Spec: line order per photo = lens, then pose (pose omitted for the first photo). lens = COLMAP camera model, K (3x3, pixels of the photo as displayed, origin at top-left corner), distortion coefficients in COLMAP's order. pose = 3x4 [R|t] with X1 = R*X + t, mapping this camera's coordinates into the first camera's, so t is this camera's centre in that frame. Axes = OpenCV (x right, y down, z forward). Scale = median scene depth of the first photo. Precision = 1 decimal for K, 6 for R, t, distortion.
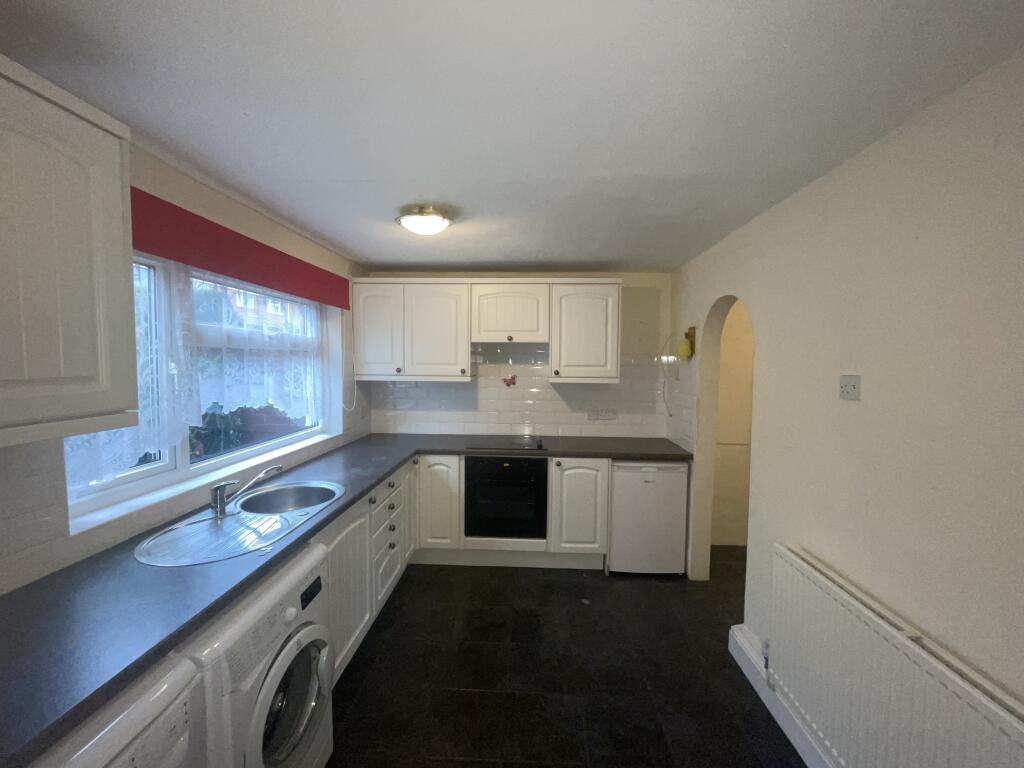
lens RADIAL K [[409.0, 0, 518.2], [0, 409.0, 381.8], [0, 0, 1]] dist [-0.010772, -0.000412]
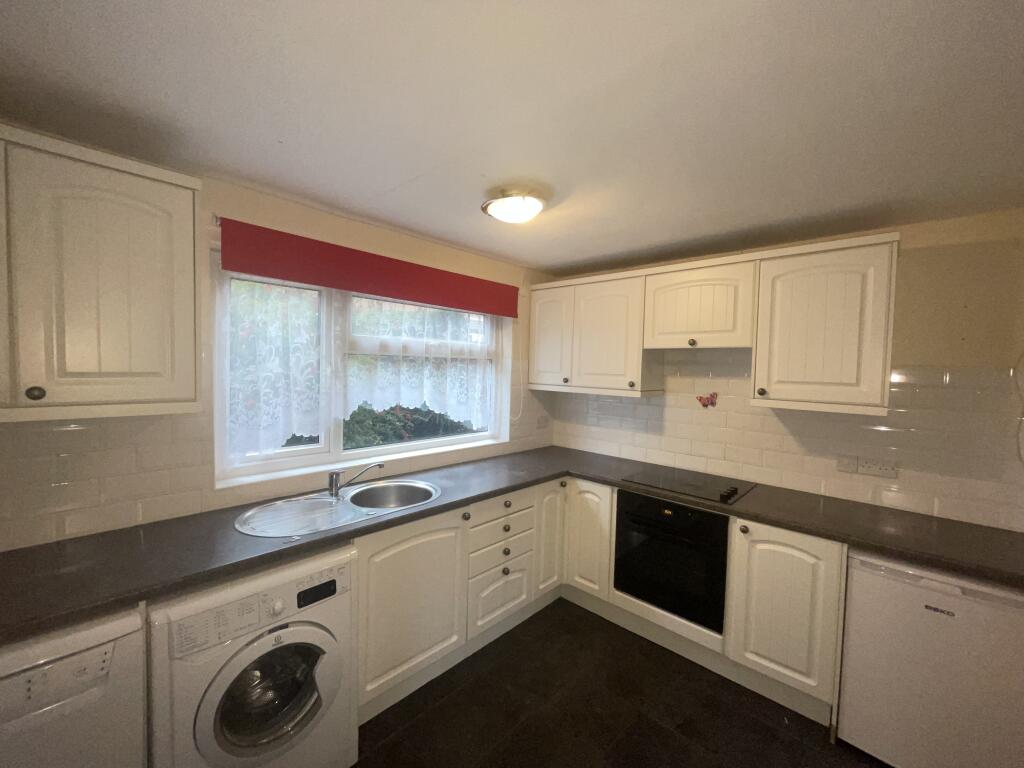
lens RADIAL K [[409.0, 0, 518.2], [0, 409.0, 381.8], [0, 0, 1]] dist [-0.010772, -0.000412]
pose [[0.758606, 0.035052, -0.650606, 0.236429], [-0.054117, 0.998491, -0.009306, -0.011681], [0.649298, 0.042268, 0.759359, 0.248422]]
